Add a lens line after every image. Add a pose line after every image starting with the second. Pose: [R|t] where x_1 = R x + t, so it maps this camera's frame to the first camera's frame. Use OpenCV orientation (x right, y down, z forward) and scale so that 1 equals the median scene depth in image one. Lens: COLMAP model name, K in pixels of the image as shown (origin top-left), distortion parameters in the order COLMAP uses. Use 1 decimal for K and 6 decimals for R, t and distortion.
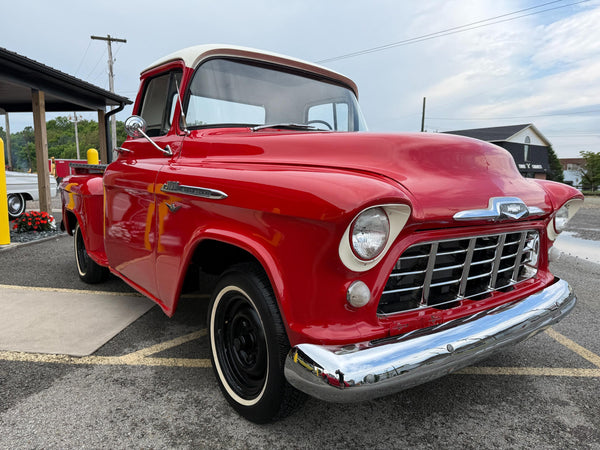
lens RADIAL K [[423.7, 0, 300.0], [0, 423.7, 225.0], [0, 0, 1]] dist [0.035359, -0.042995]
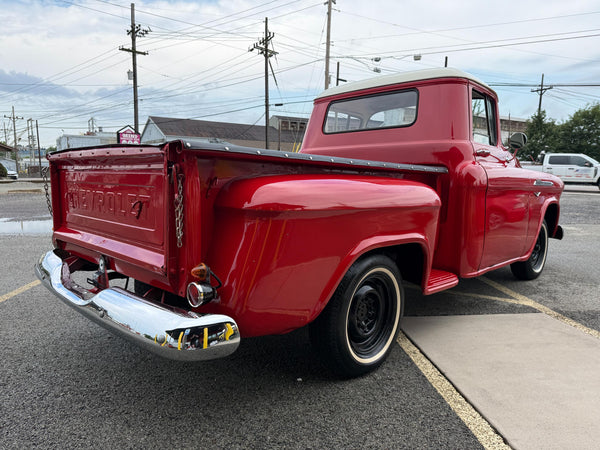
lens RADIAL K [[423.7, 0, 301.0], [0, 423.7, 225.8], [0, 0, 1]] dist [0.035359, -0.042995]
pose [[-0.135623, -0.130628, 0.982111, -1.843836], [0.099735, 0.984435, 0.144710, -0.255603], [-0.985728, 0.117577, -0.120483, 2.079441]]
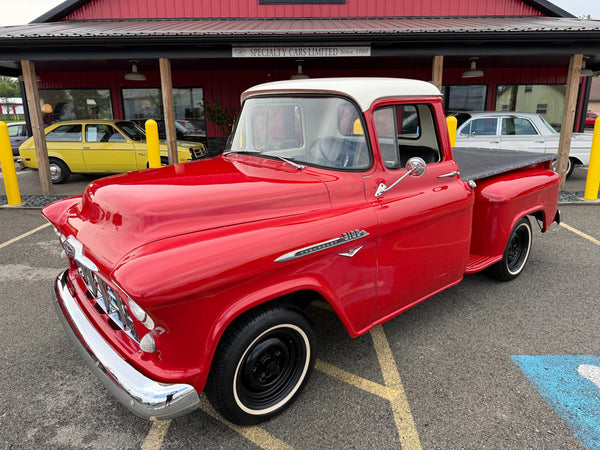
lens RADIAL K [[423.7, 0, 303.2], [0, 423.7, 223.9], [0, 0, 1]] dist [0.035359, -0.042995]
pose [[0.028168, 0.247251, -0.968542, 1.376423], [-0.106426, 0.964161, 0.243038, -0.393849], [0.993922, 0.096233, 0.053472, 1.268828]]
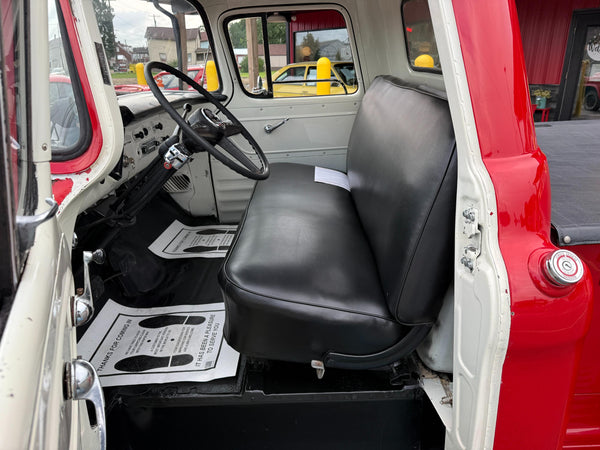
lens RADIAL K [[423.7, 0, 302.7], [0, 423.7, 223.8], [0, 0, 1]] dist [0.035359, -0.042995]
pose [[-0.636443, 0.273796, -0.721094, 0.419068], [-0.074343, 0.908751, 0.410664, -0.391390], [0.767733, 0.314972, -0.558013, 1.965391]]
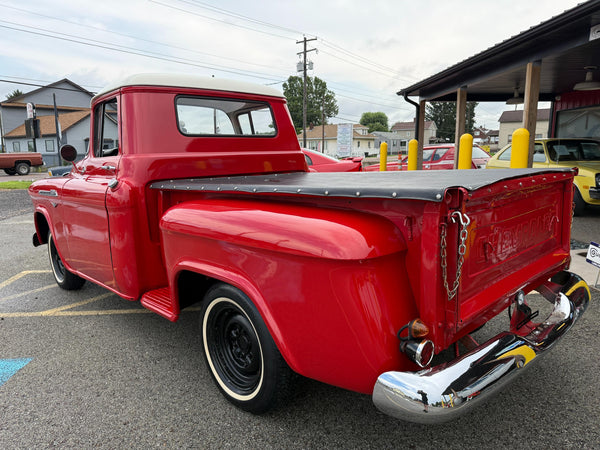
lens RADIAL K [[423.7, 0, 305.4], [0, 423.7, 227.5], [0, 0, 1]] dist [0.035359, -0.042995]
pose [[-0.995193, 0.025722, -0.094497, -0.415943], [-0.001894, 0.959657, 0.281168, -0.458767], [0.097917, 0.279995, -0.954995, 3.121763]]
